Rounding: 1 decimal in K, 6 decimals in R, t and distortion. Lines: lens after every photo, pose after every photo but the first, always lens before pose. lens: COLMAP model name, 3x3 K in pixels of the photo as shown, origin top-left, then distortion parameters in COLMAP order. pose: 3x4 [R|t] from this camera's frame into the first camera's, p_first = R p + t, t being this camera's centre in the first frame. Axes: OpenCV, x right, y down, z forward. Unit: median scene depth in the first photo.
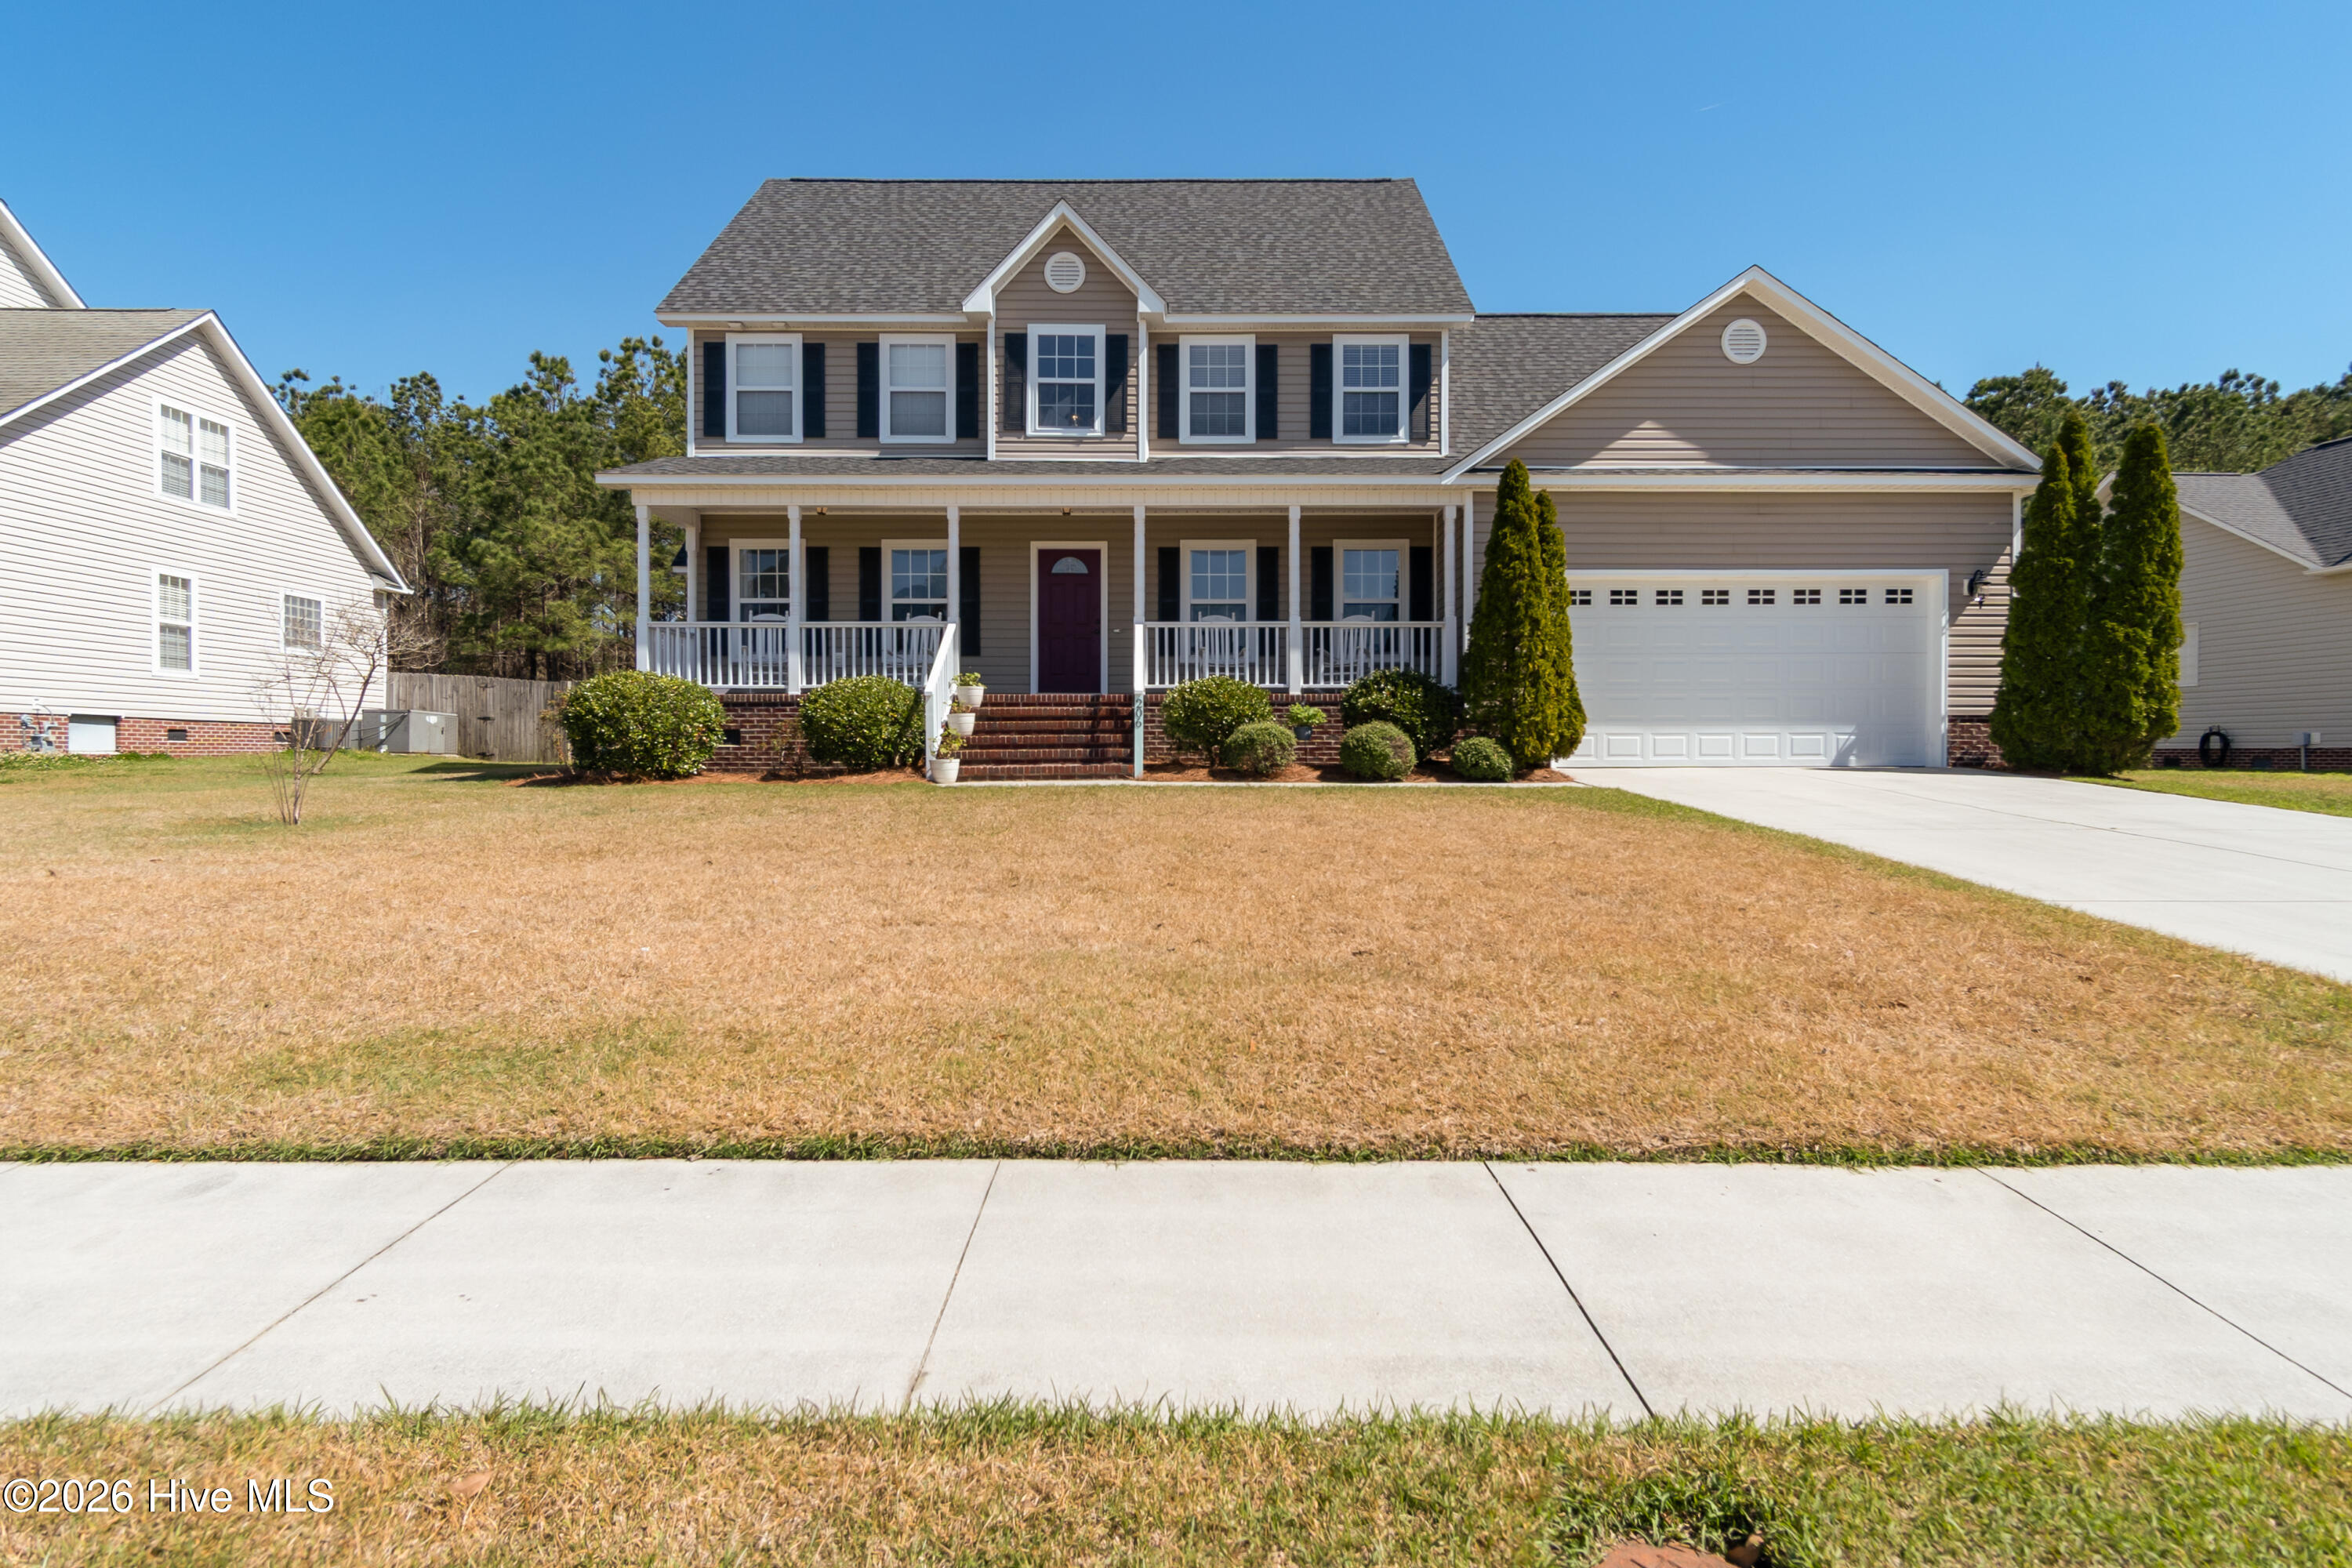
lens RADIAL K [[1234.4, 0, 1185.5], [0, 1234.4, 775.8], [0, 0, 1]] dist [0.004833, 0.002434]
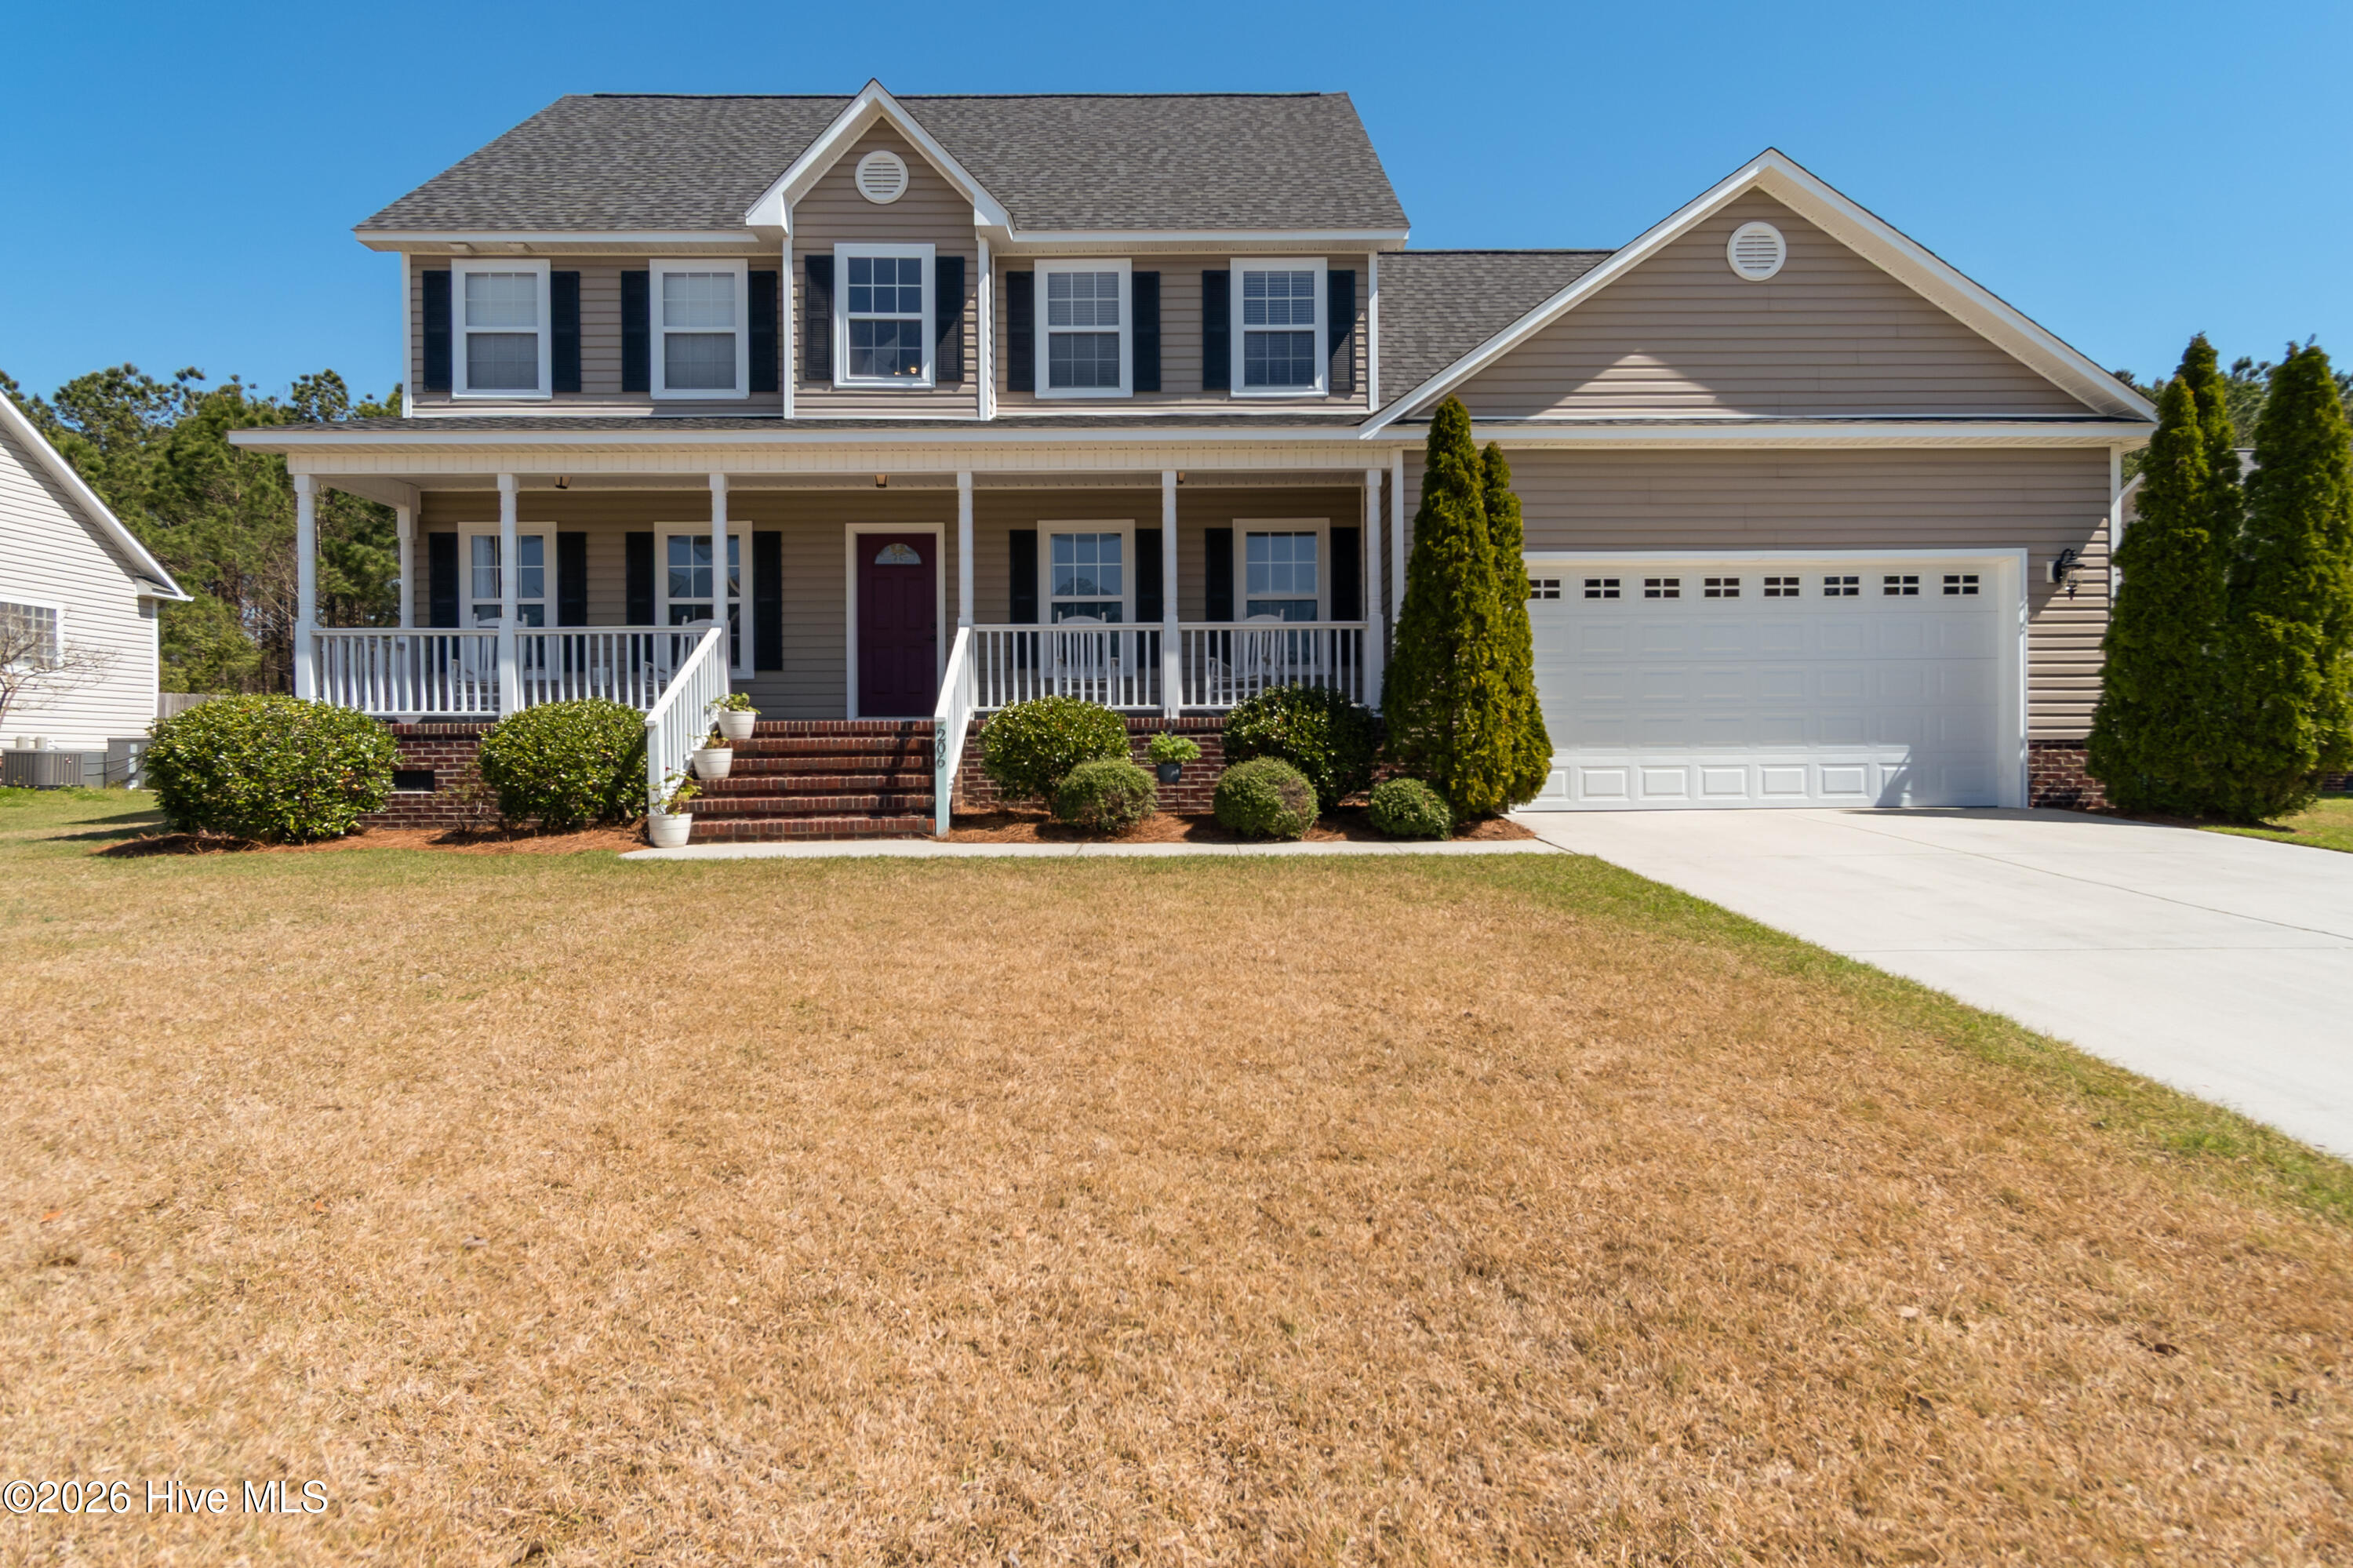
lens RADIAL K [[1235.0, 0, 1181.0], [0, 1235.0, 775.2], [0, 0, 1]] dist [0.004833, 0.002434]
pose [[0.999952, -0.007447, 0.006393, 0.082689], [0.007502, 0.999935, -0.008588, -0.022686], [-0.006328, 0.008636, 0.999943, 0.223029]]
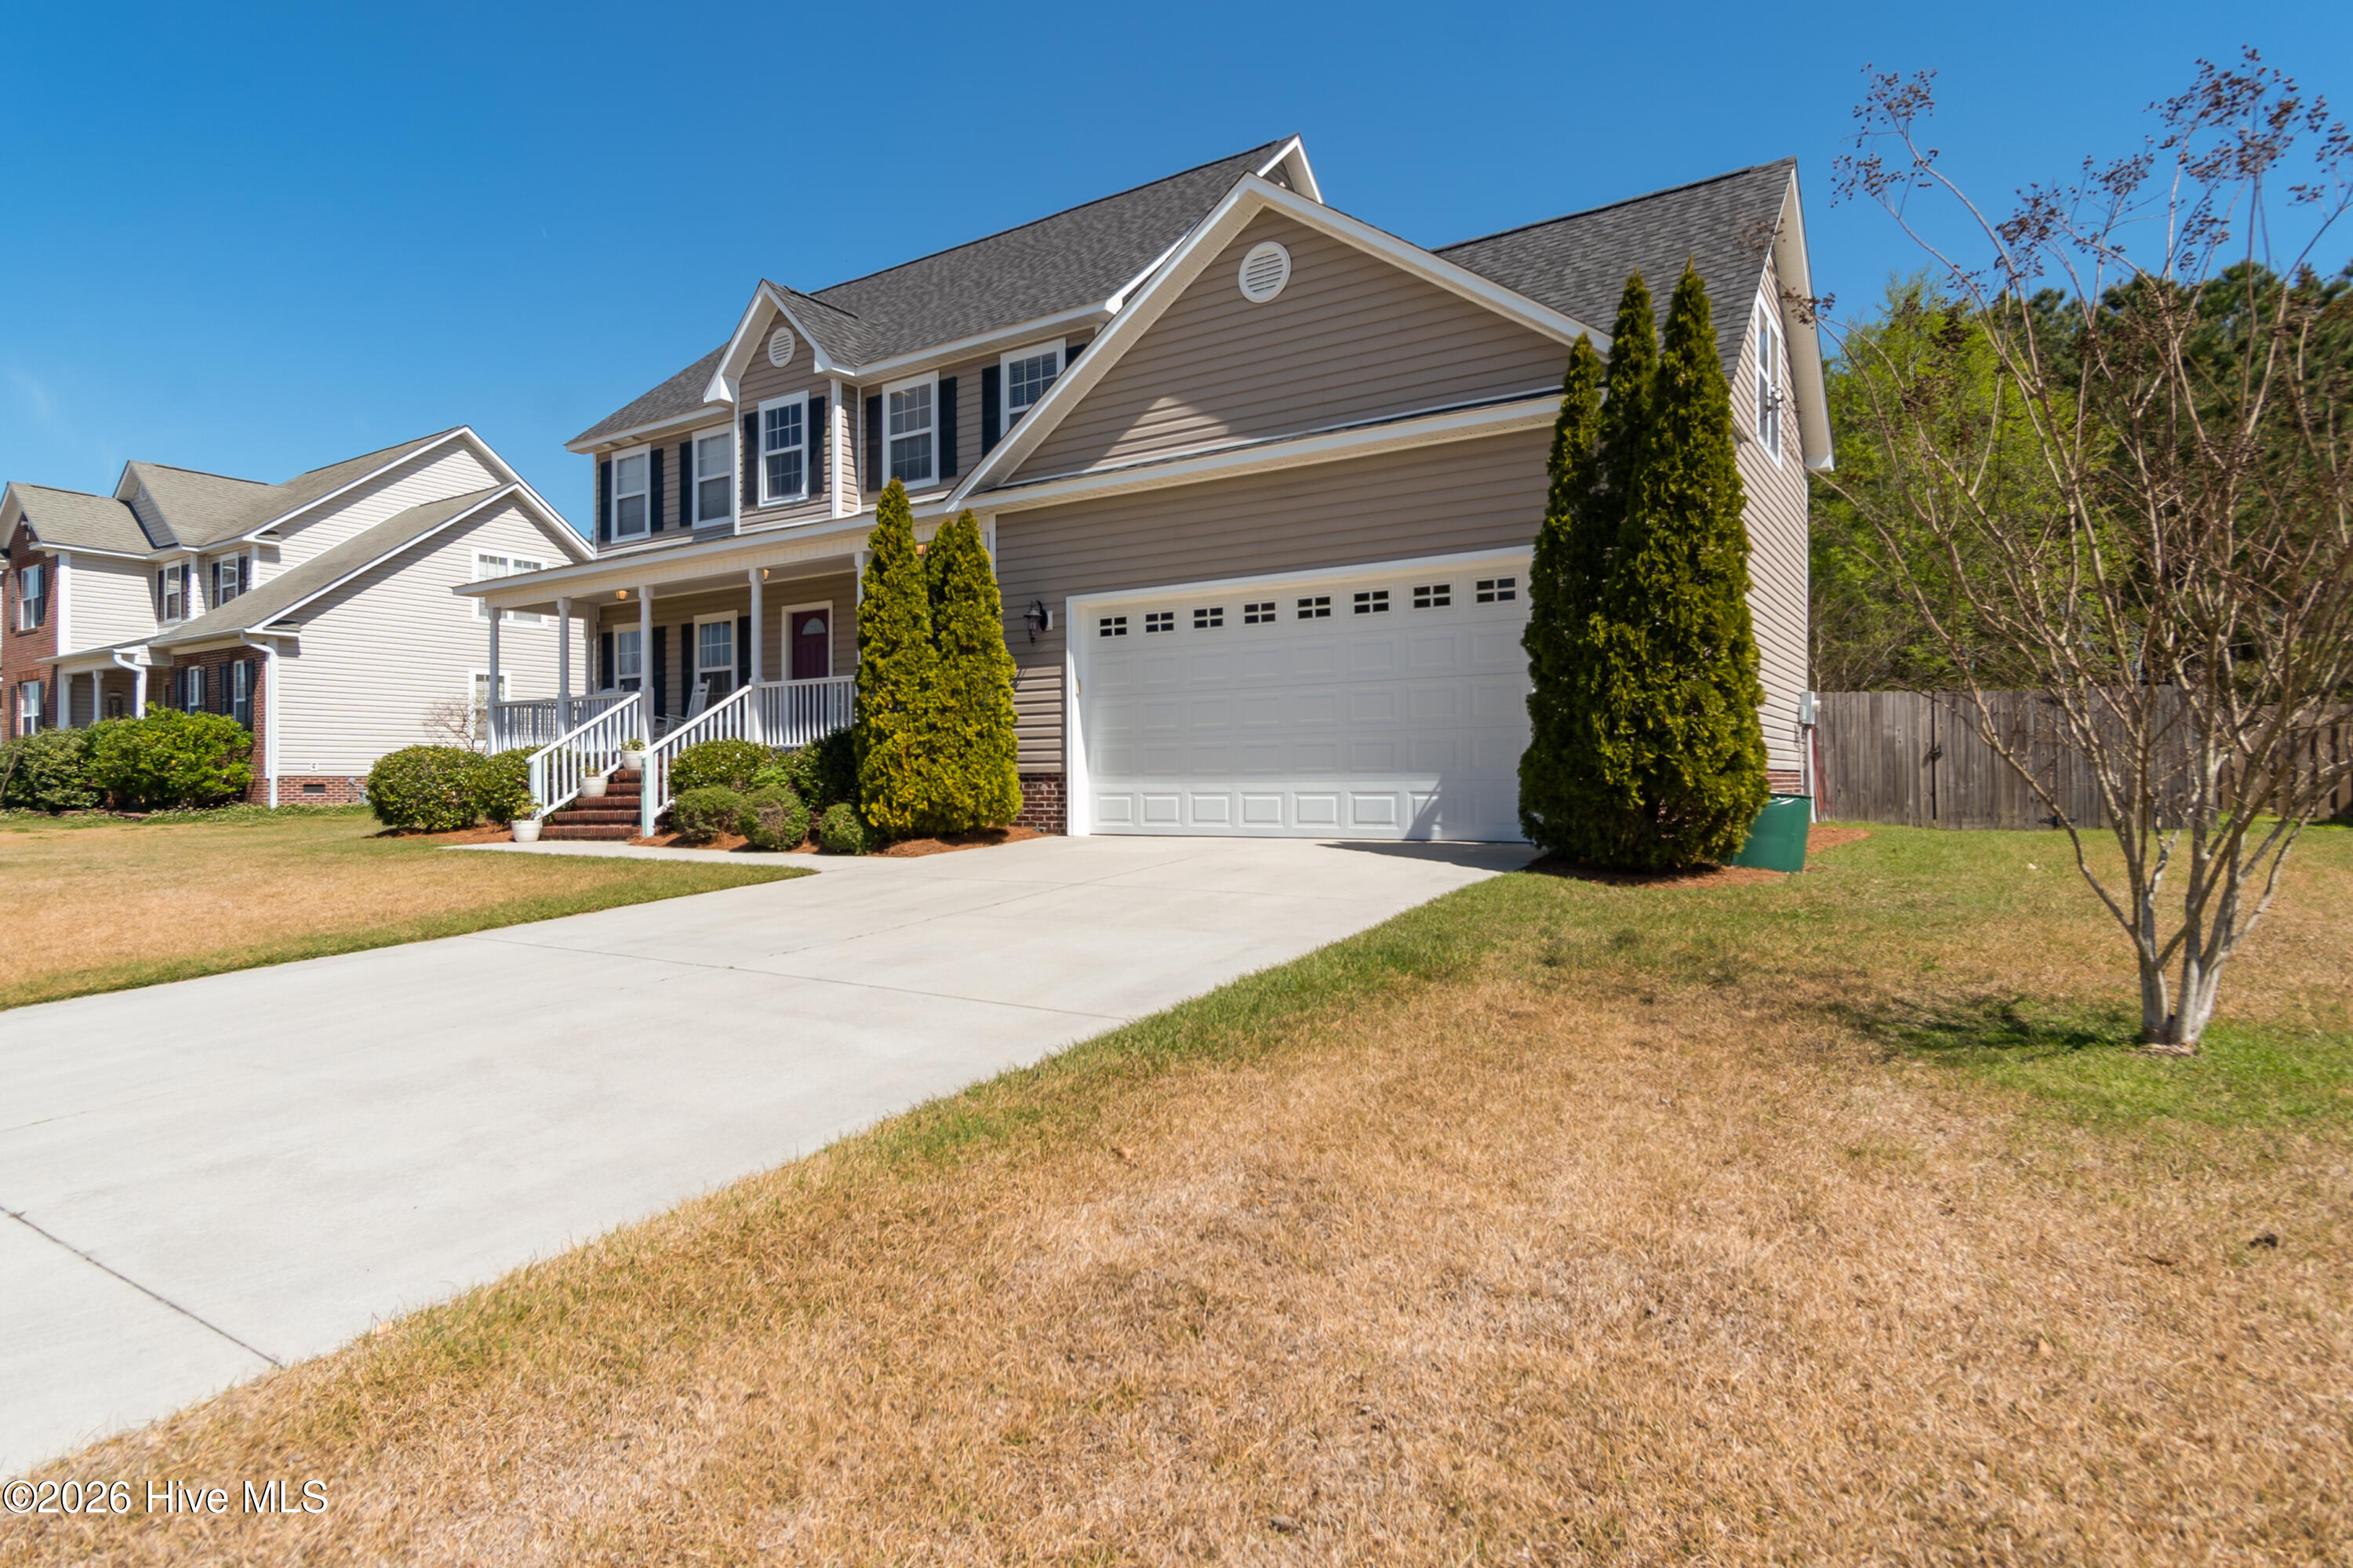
lens RADIAL K [[1235.0, 0, 1181.8], [0, 1235.0, 776.1], [0, 0, 1]] dist [0.004833, 0.002434]
pose [[0.834924, -0.006912, -0.550322, 0.752680], [-0.002857, 0.999853, -0.016892, -0.029602], [0.550358, 0.015676, 0.834781, 0.321467]]
